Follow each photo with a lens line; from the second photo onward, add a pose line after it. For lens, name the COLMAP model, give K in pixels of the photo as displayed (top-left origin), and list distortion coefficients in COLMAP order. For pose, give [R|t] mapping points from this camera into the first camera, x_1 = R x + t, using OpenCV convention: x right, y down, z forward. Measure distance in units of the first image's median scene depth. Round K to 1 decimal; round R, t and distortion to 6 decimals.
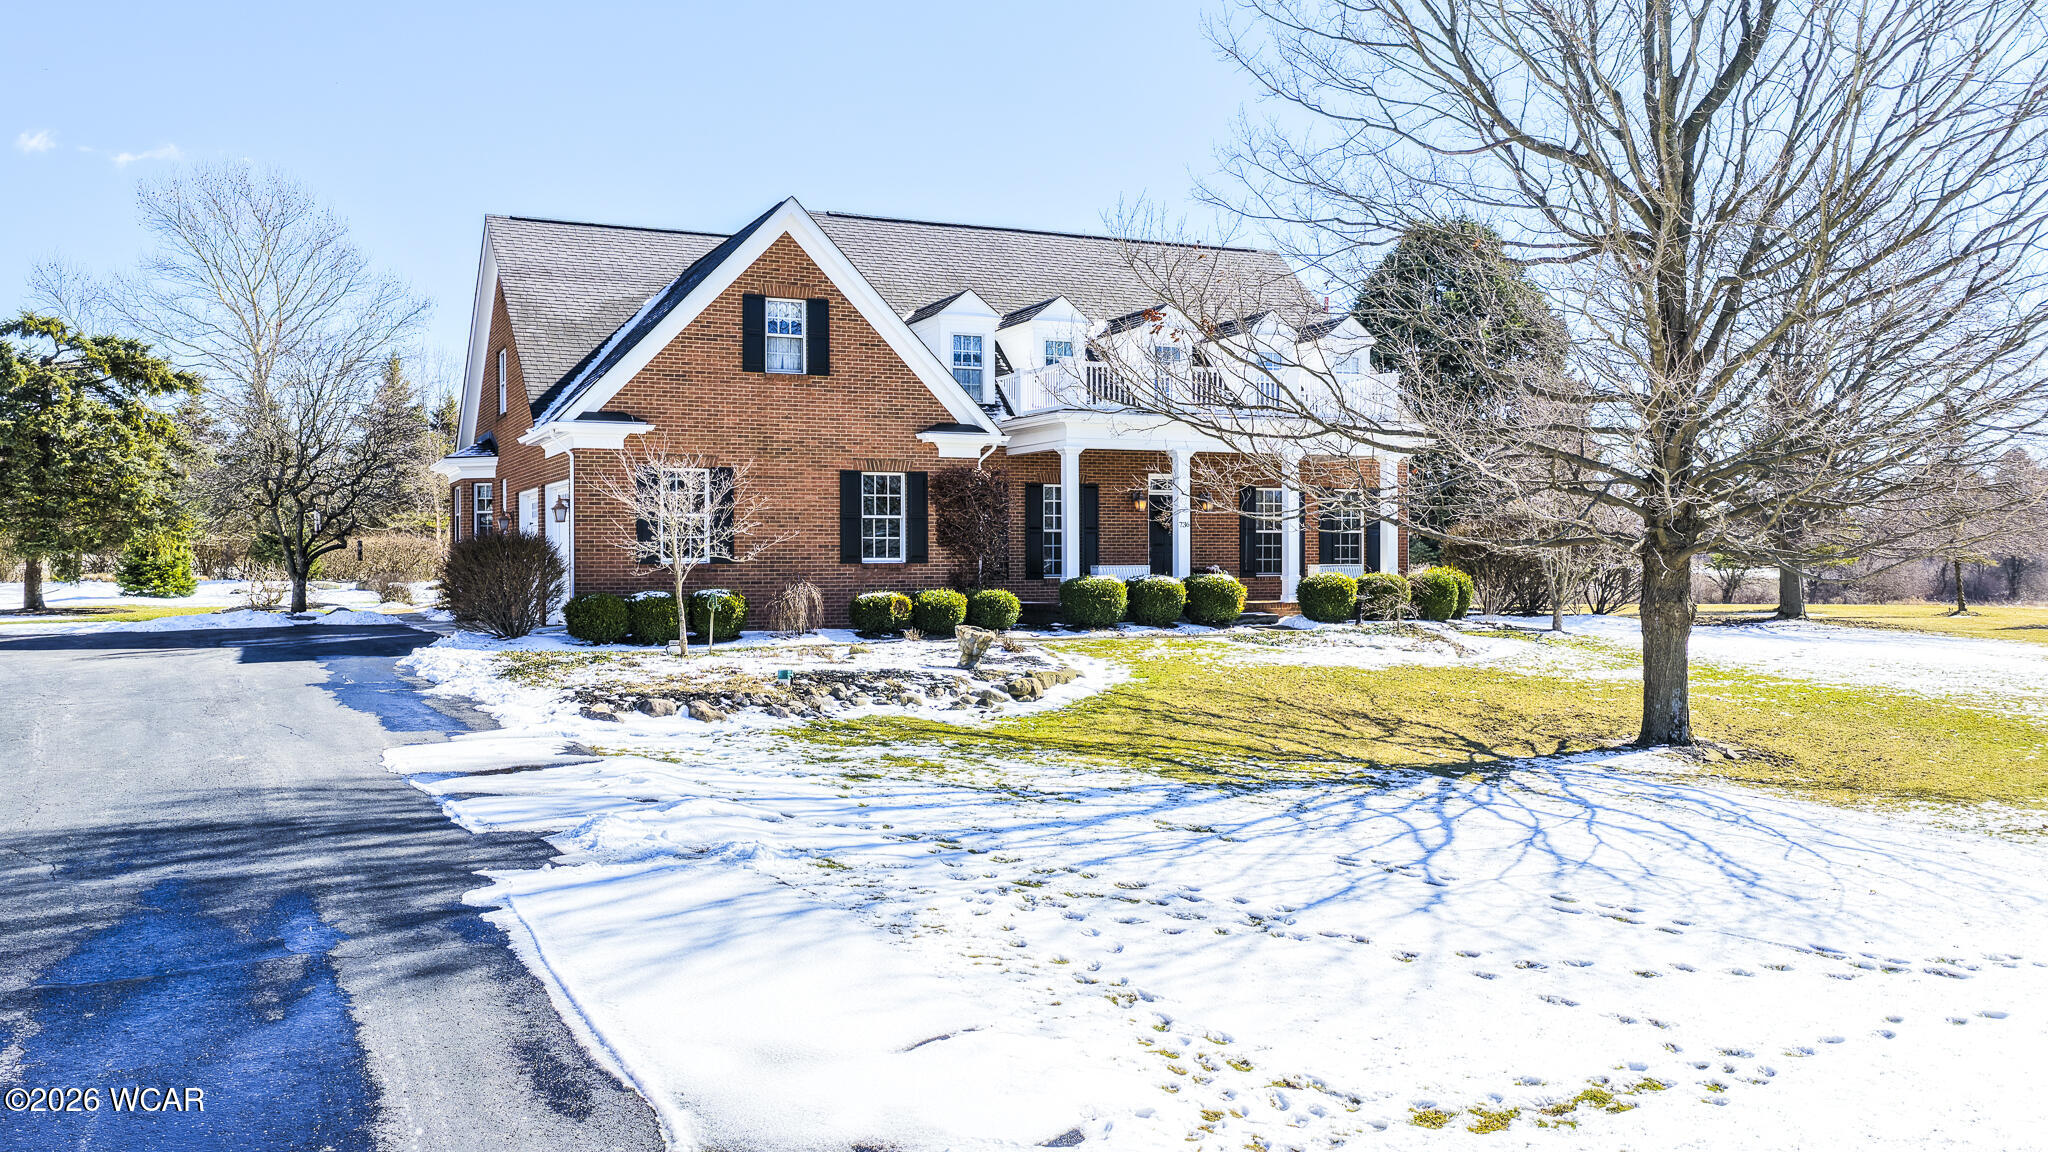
lens RADIAL K [[1749.7, 0, 1023.1], [0, 1749.7, 576.8], [0, 0, 1]] dist [0.002821, 0.013395]
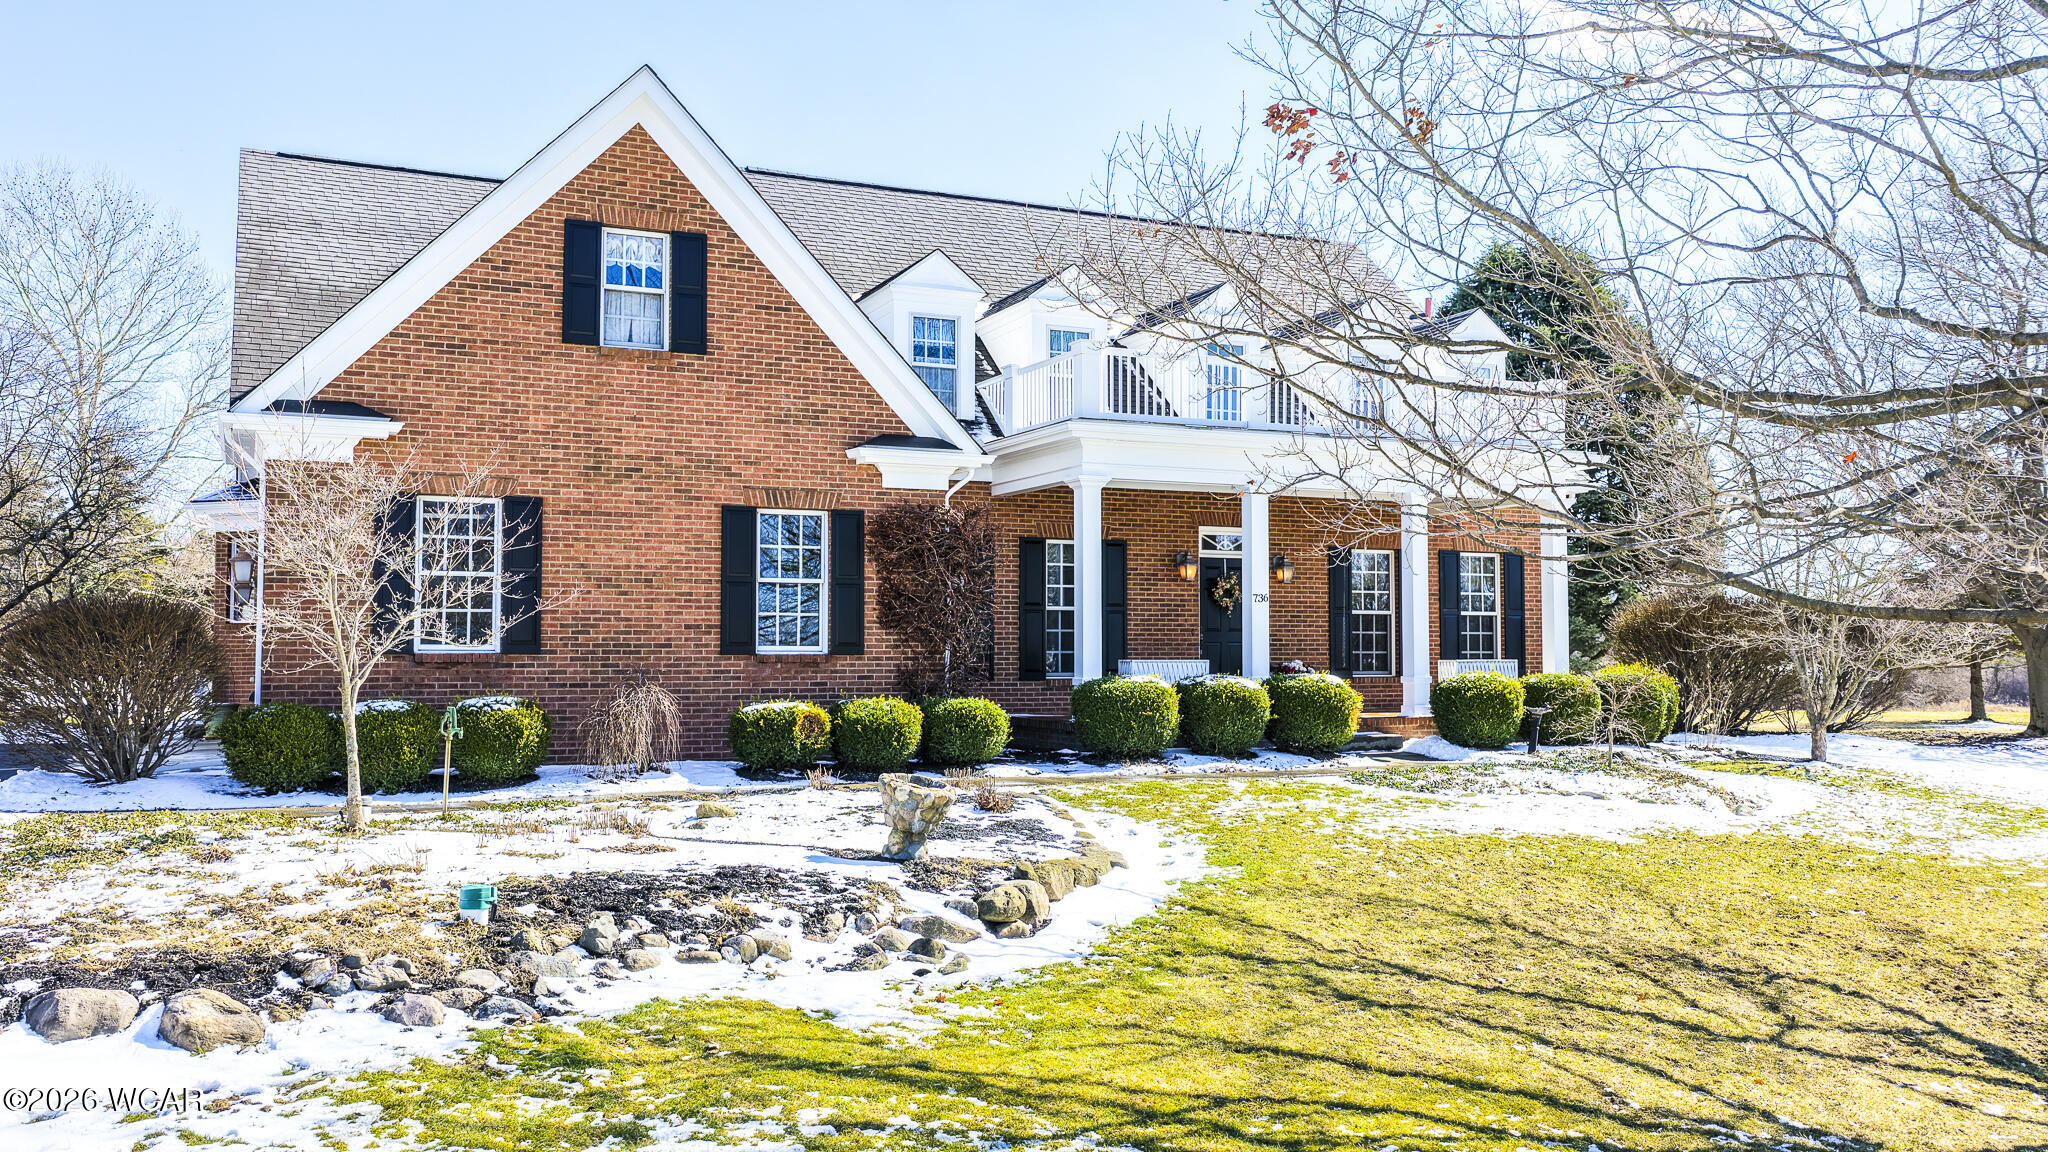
lens RADIAL K [[1749.7, 0, 1010.9], [0, 1749.7, 574.7], [0, 0, 1]] dist [0.002821, 0.013395]
pose [[0.999977, 0.003572, -0.005709, 0.002187], [-0.003885, 0.998434, -0.055814, -0.001697], [0.005500, 0.055835, 0.998425, 0.378574]]
